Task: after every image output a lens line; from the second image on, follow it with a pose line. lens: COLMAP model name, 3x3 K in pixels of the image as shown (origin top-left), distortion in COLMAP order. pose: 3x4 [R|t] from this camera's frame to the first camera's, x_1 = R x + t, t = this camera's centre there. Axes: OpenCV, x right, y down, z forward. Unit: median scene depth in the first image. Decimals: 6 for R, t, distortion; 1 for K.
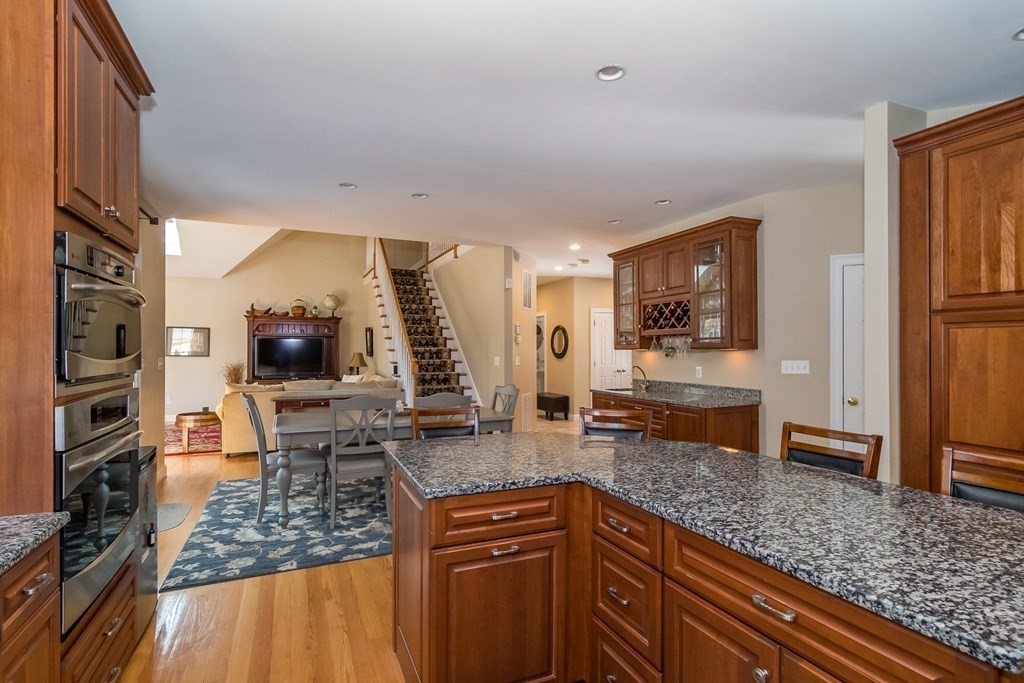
lens RADIAL K [[493.4, 0, 510.6], [0, 493.4, 347.7], [0, 0, 1]] dist [-0.004754, -0.001022]
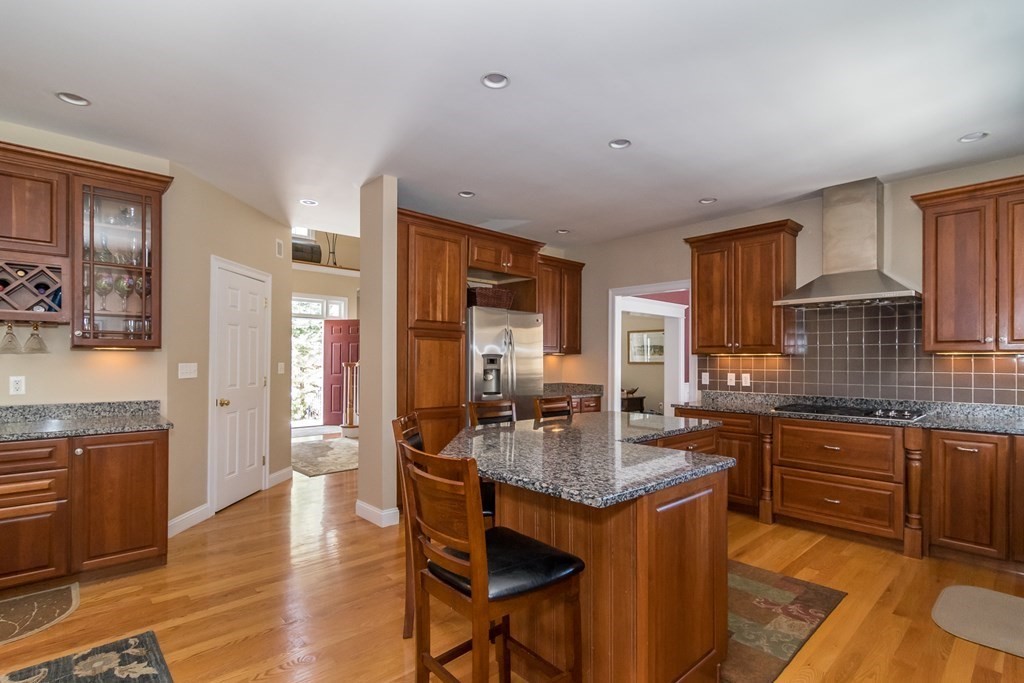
lens RADIAL K [[493.4, 0, 510.6], [0, 493.4, 352.2], [0, 0, 1]] dist [-0.004754, -0.001022]
pose [[-0.323973, 0.011964, 0.945991, -0.735148], [-0.008074, 0.999849, -0.015410, 0.024126], [-0.946032, -0.012630, -0.323828, 1.218782]]
